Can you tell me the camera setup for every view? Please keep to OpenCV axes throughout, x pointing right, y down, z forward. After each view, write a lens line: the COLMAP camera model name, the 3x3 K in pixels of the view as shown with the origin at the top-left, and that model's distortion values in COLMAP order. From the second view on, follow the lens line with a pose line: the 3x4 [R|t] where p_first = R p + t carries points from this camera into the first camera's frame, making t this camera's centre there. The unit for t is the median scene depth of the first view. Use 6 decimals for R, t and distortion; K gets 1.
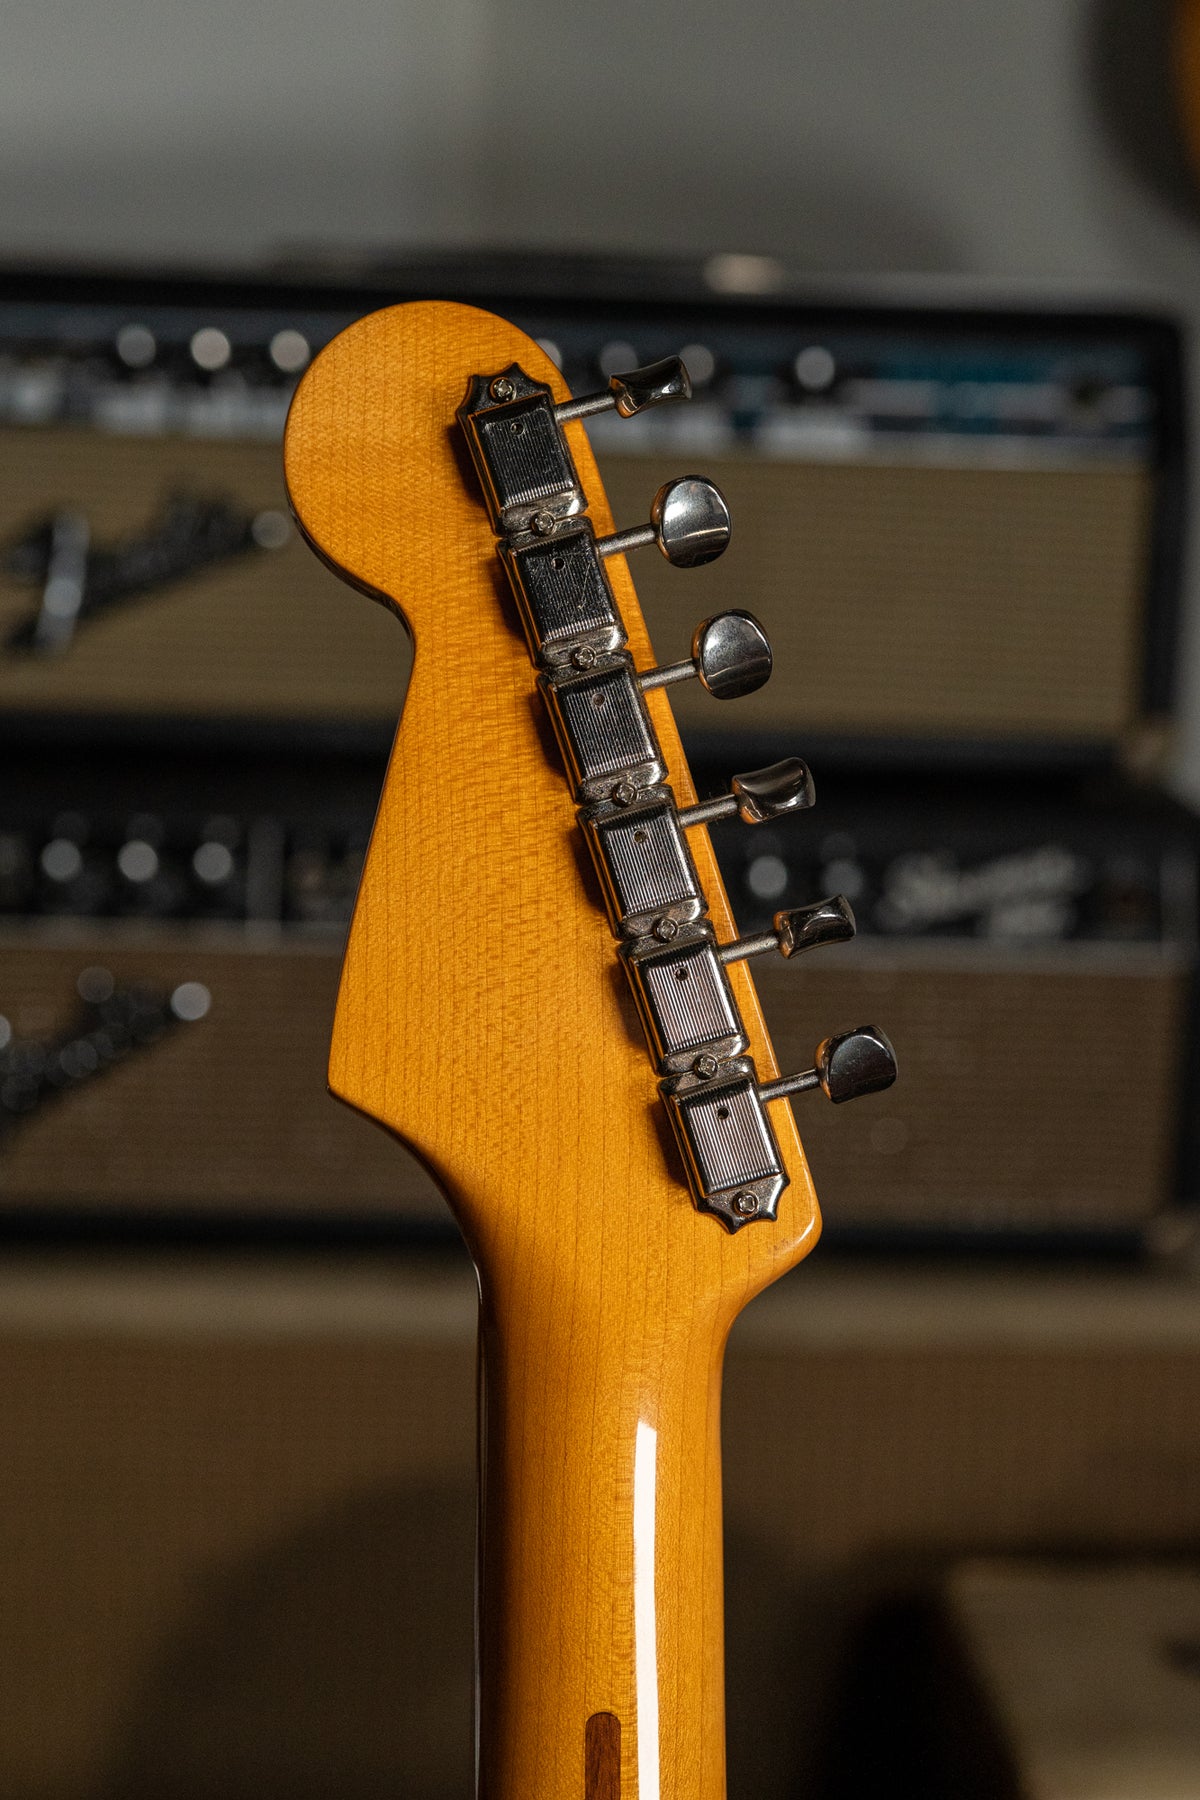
lens RADIAL K [[3319.5, 0, 600.0], [0, 3319.5, 900.0], [0, 0, 1]] dist [0.004130, -0.013969]
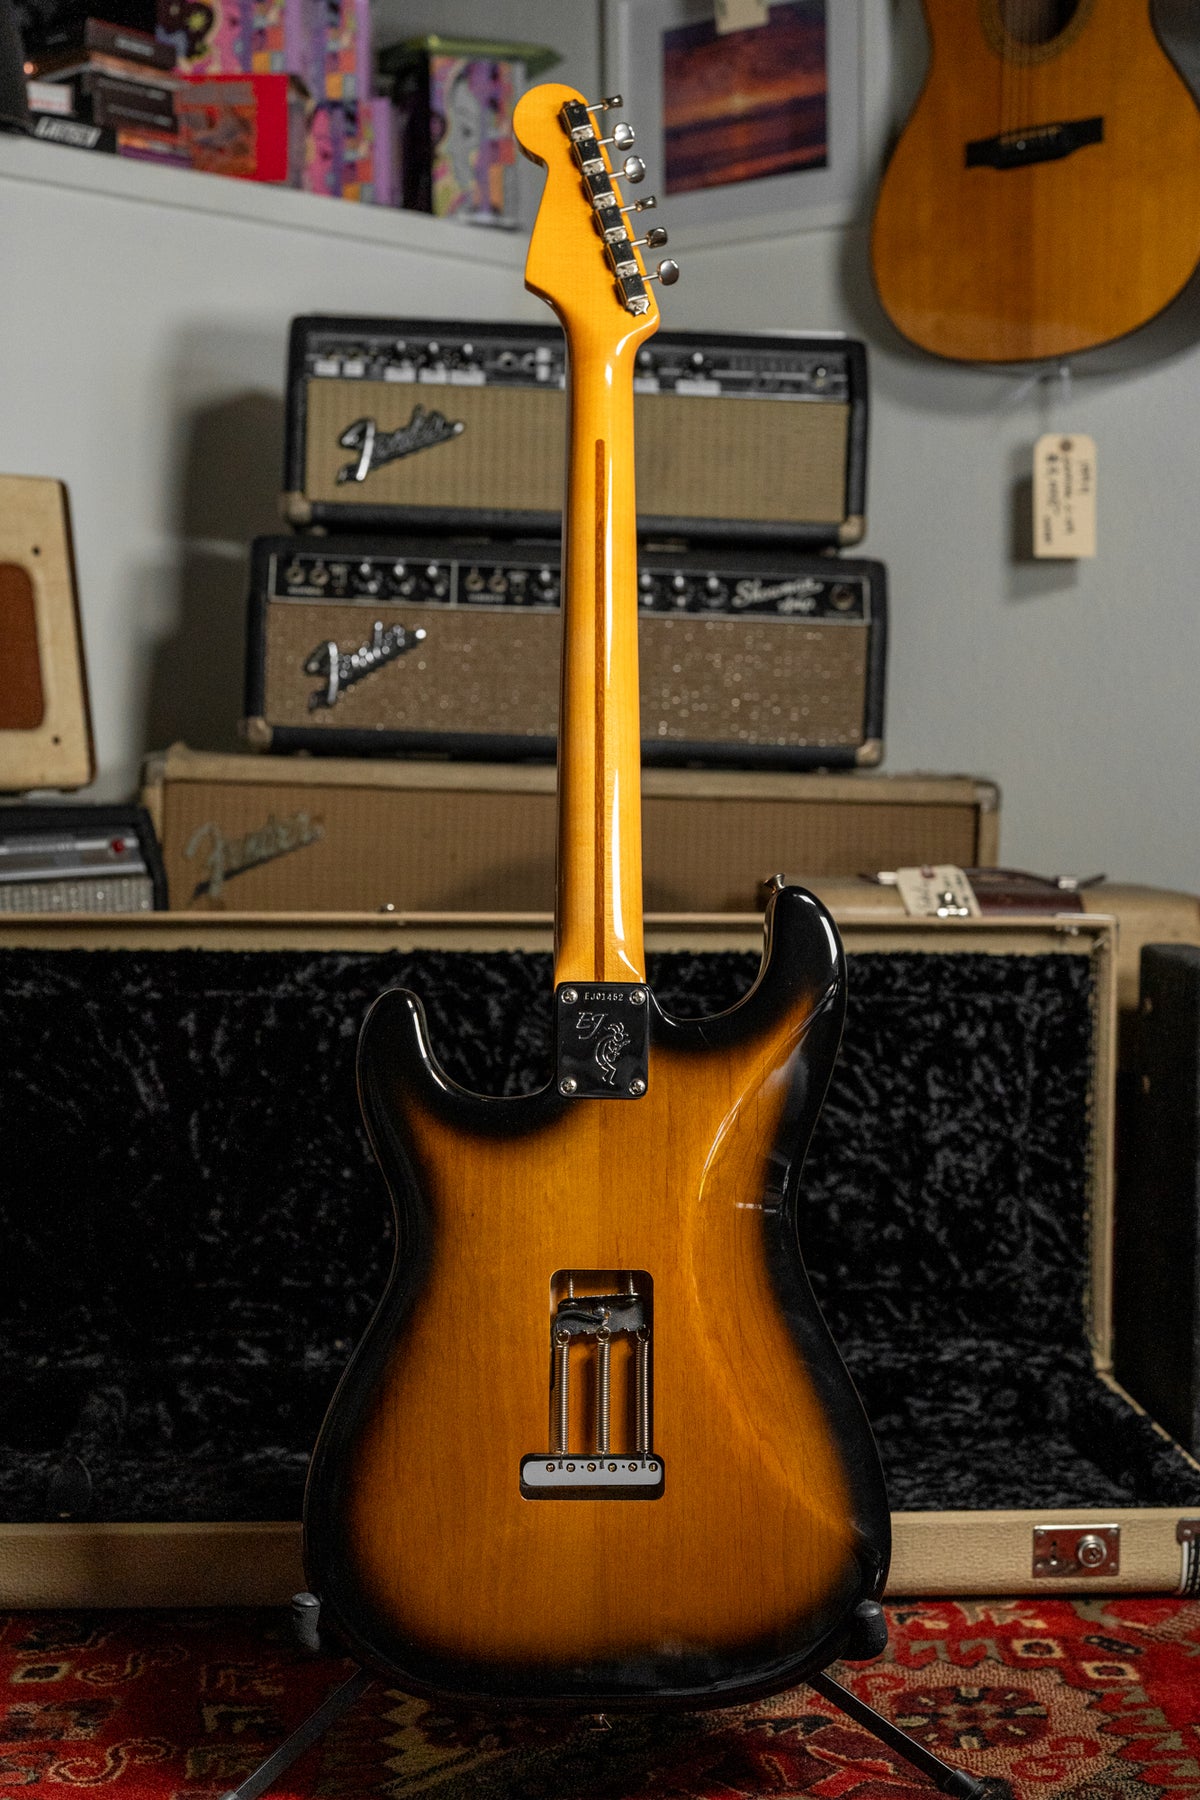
lens RADIAL K [[2547.8, 0, 600.0], [0, 2547.8, 900.0], [0, 0, 1]] dist [-0.009683, -0.034690]
pose [[0.999984, -0.002871, -0.004923, 0.005172], [0.002166, 0.990479, -0.137648, 0.445362], [0.005271, 0.137635, 0.990469, -0.674849]]
